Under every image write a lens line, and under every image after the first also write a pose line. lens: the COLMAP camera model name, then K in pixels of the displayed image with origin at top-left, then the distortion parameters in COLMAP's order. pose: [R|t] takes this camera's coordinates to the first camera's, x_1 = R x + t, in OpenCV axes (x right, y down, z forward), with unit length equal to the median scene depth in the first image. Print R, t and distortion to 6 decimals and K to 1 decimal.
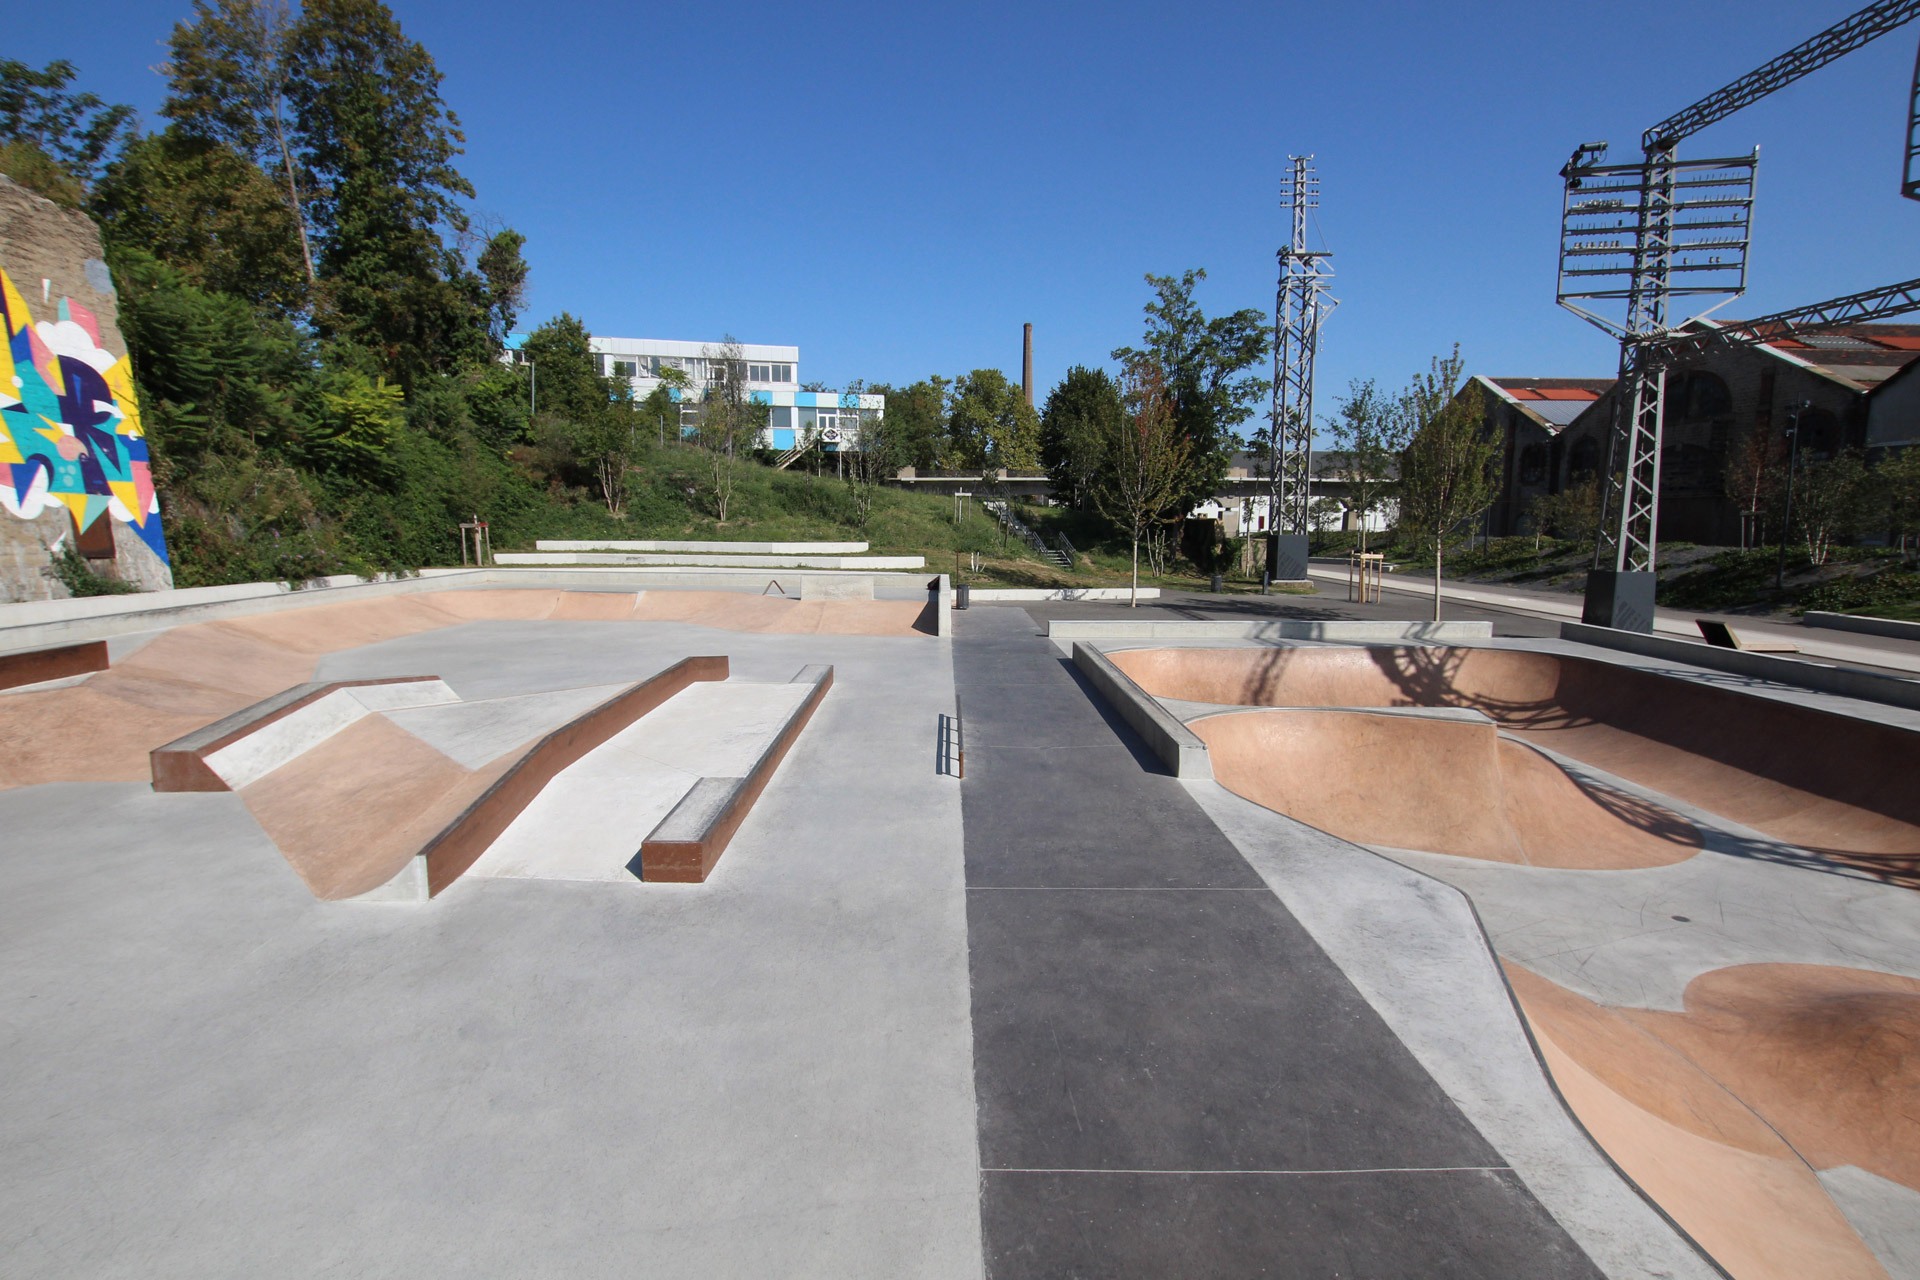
lens RADIAL K [[946.0, 0, 977.9], [0, 946.0, 641.0], [0, 0, 1]] dist [-0.032421, 0.004428]
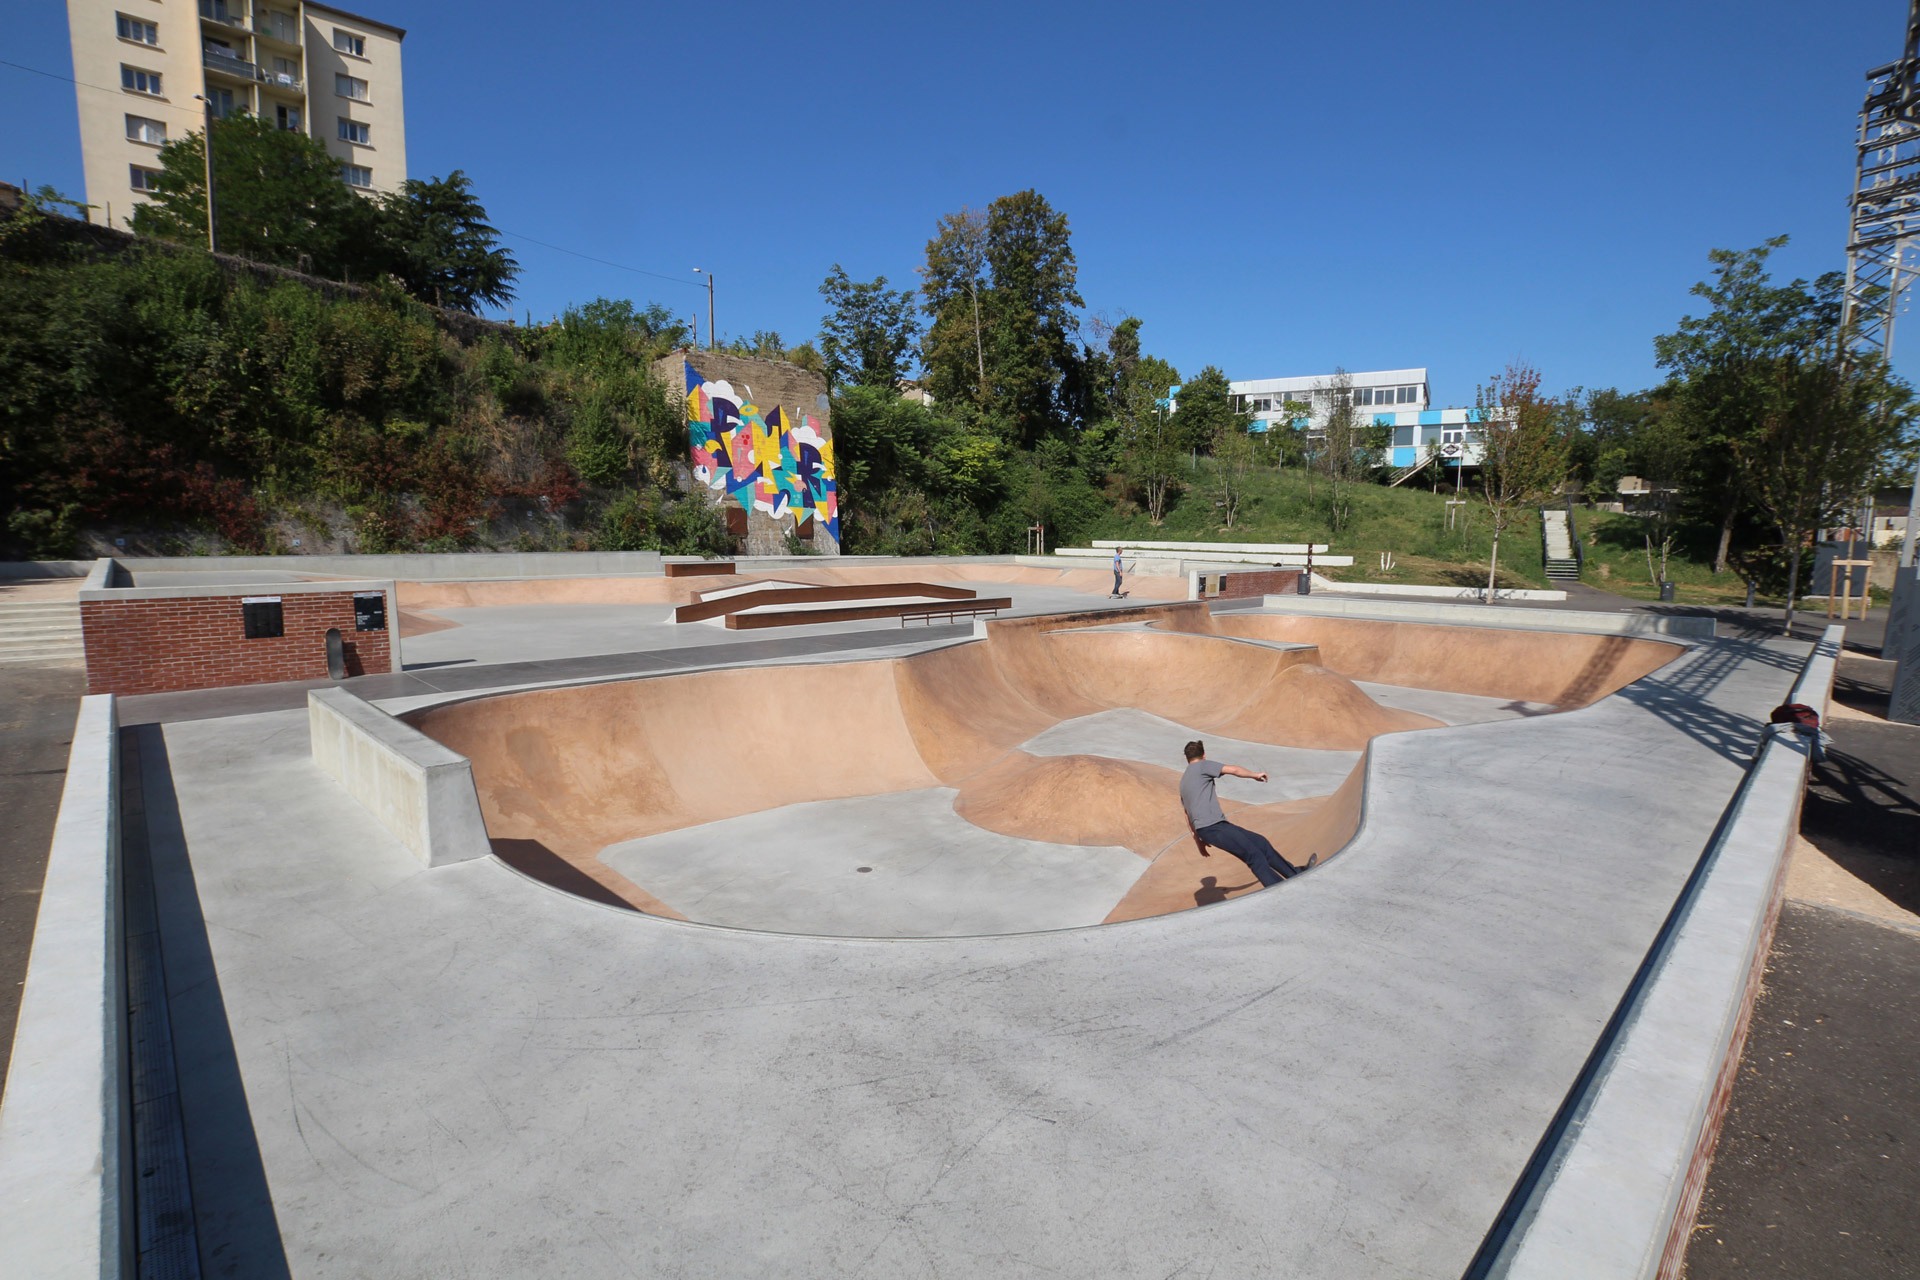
lens RADIAL K [[881.6, 0, 966.9], [0, 881.6, 628.3], [0, 0, 1]] dist [-0.029790, 0.000003]
pose [[0.699914, 0.074460, -0.710336, 0.358845], [-0.093440, 0.995549, 0.012289, 0.026776], [0.708089, 0.057773, 0.703756, -0.065736]]
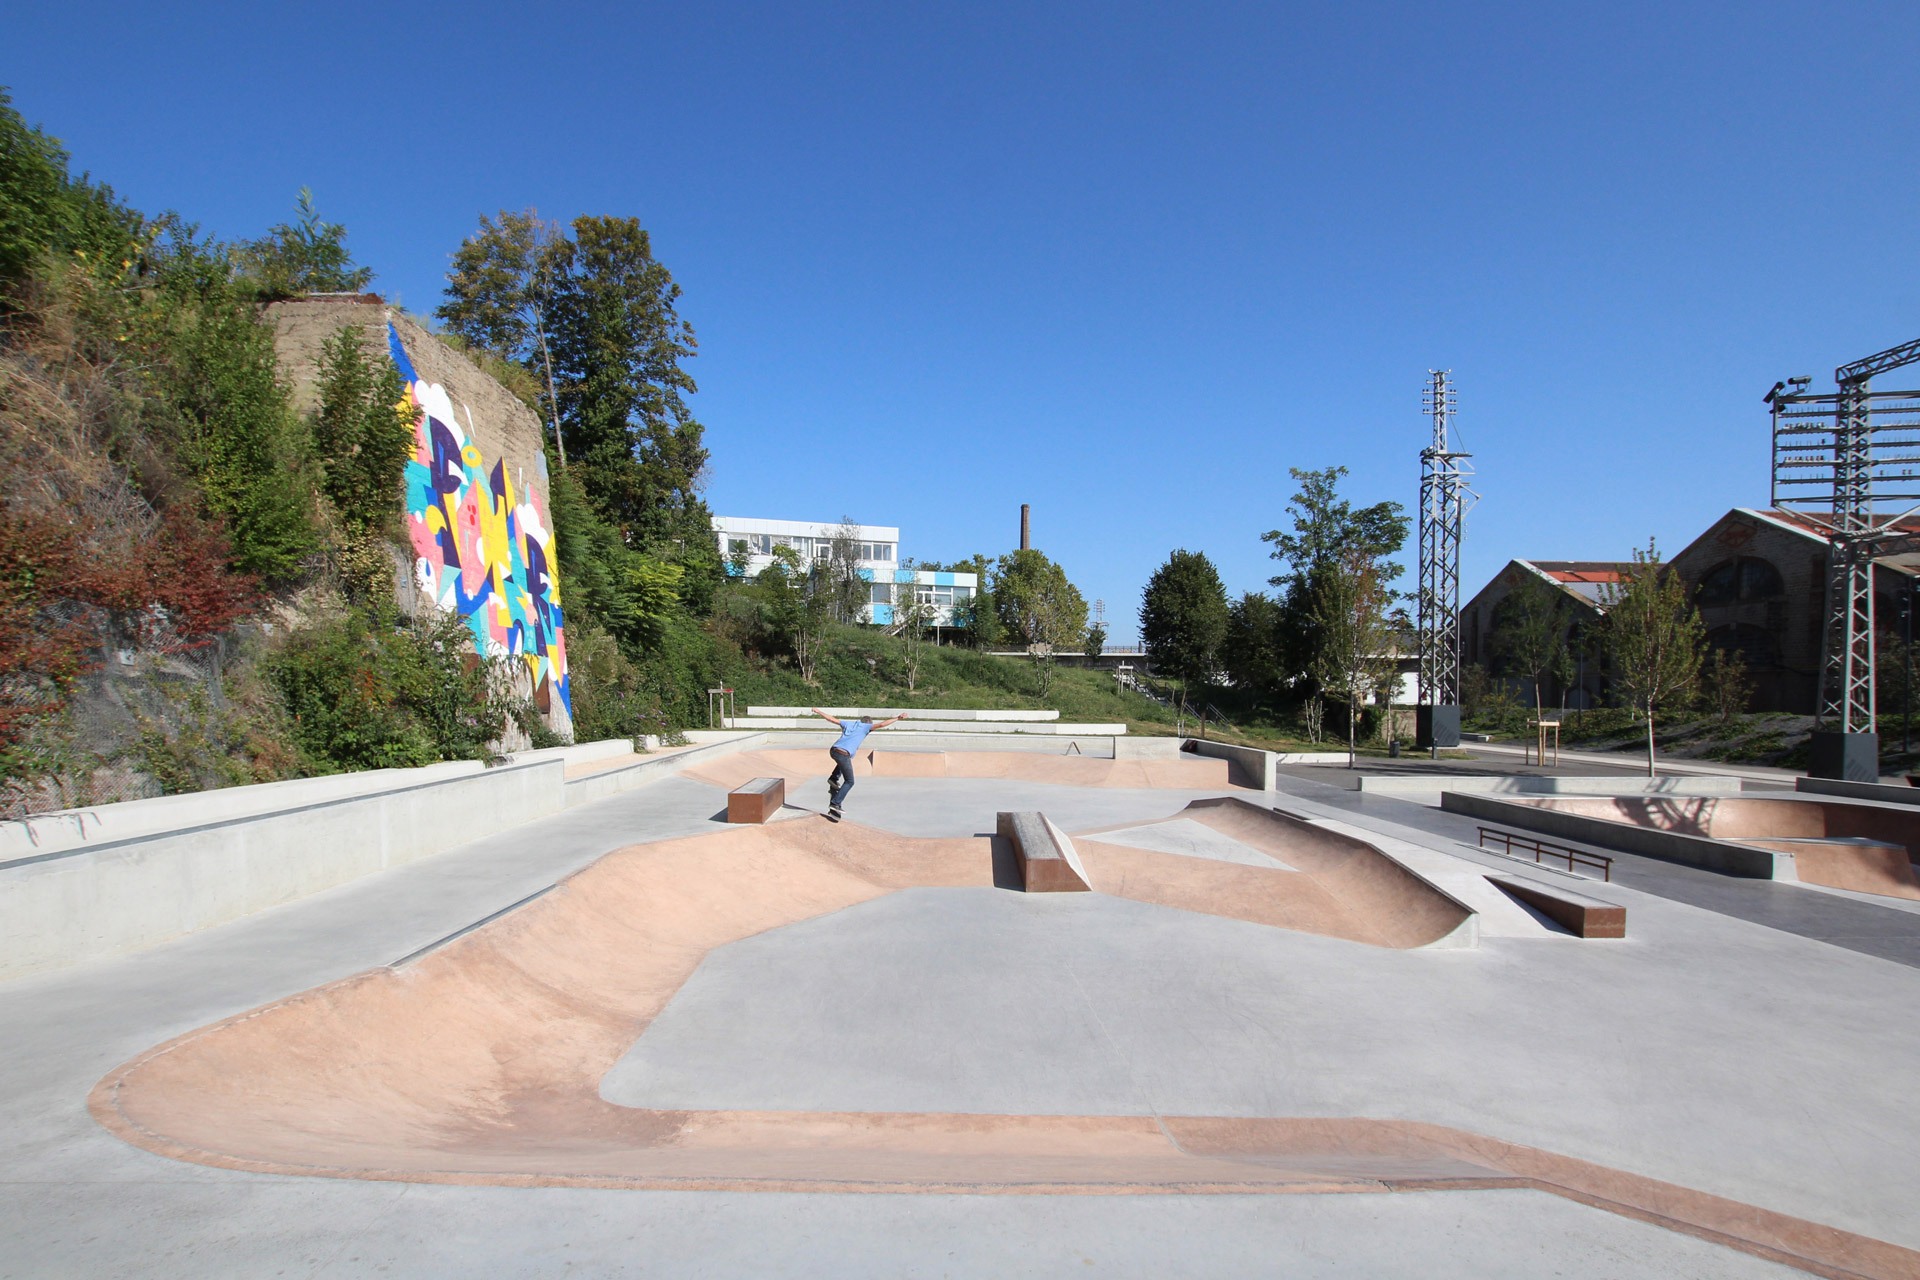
lens RADIAL K [[946.0, 0, 1005.6], [0, 946.0, 701.9], [0, 0, 1]] dist [-0.032421, 0.004428]
pose [[0.999693, 0.004925, 0.024281, -0.210247], [-0.001999, 0.992882, -0.119086, 0.013772], [-0.024695, 0.119001, 0.992587, -0.061145]]
